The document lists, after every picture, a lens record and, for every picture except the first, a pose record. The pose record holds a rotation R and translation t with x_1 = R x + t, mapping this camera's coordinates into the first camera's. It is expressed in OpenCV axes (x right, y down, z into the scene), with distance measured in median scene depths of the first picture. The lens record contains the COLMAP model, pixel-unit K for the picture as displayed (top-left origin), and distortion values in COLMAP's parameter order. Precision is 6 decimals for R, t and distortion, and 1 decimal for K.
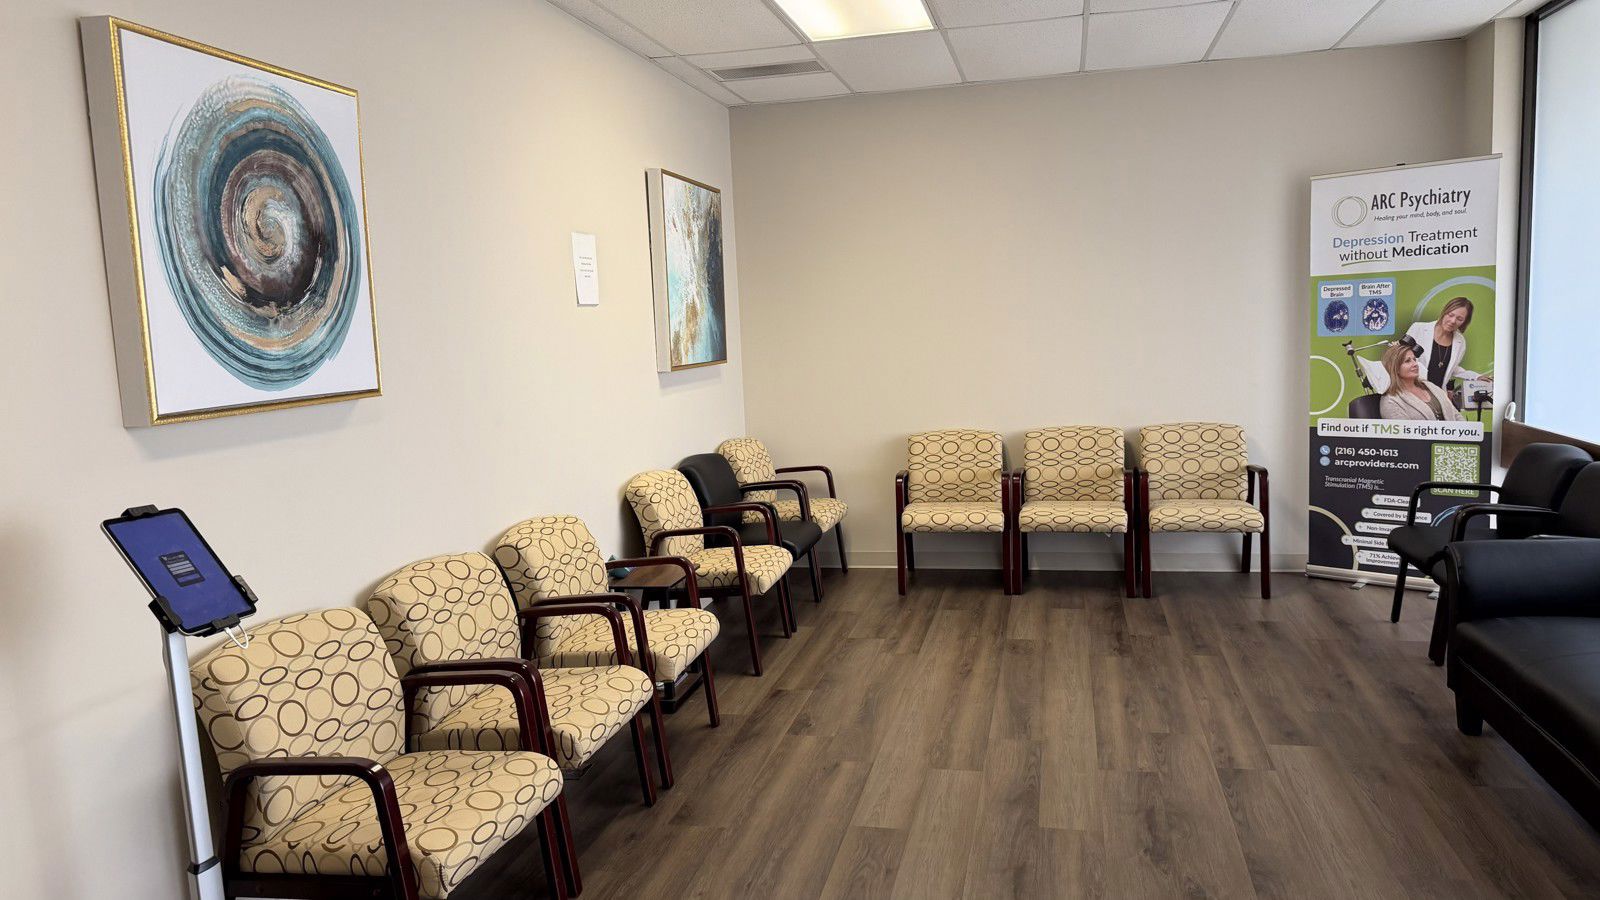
lens RADIAL K [[1121.1, 0, 798.3], [0, 1121.1, 455.1], [0, 0, 1]] dist [0.041525, -0.015358]
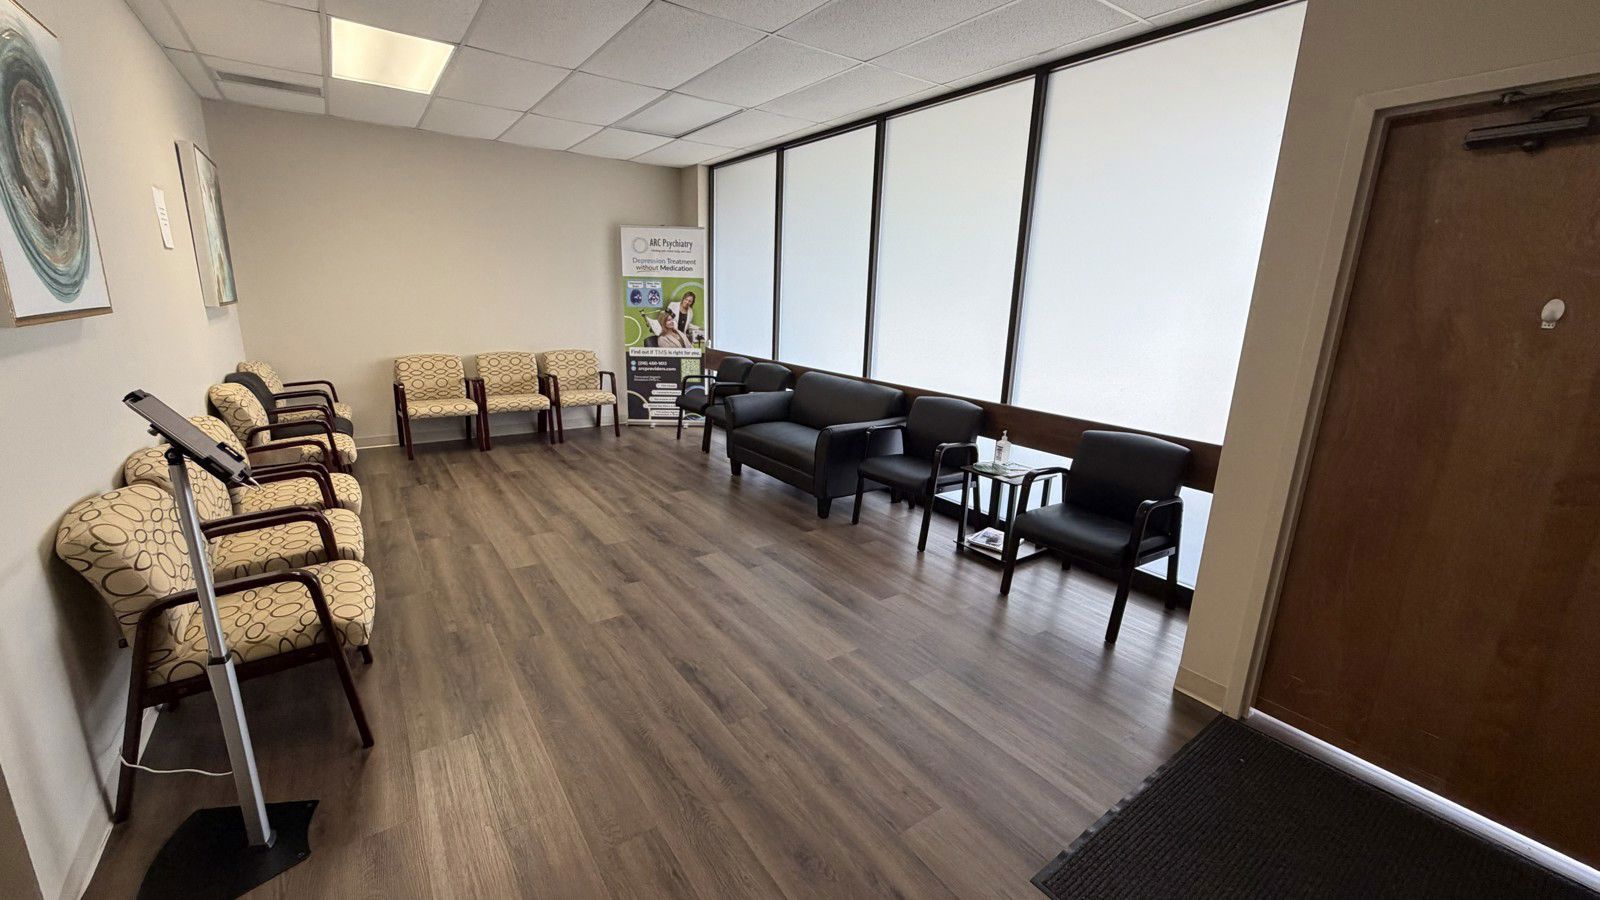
lens RADIAL K [[636.5, 0, 803.7], [0, 636.5, 446.9], [0, 0, 1]] dist [0.002264, 0.000560]
pose [[0.656285, -0.114755, 0.745735, -0.234977], [0.034174, 0.991873, 0.122556, 0.017278], [-0.753739, -0.054947, 0.654873, -0.000992]]
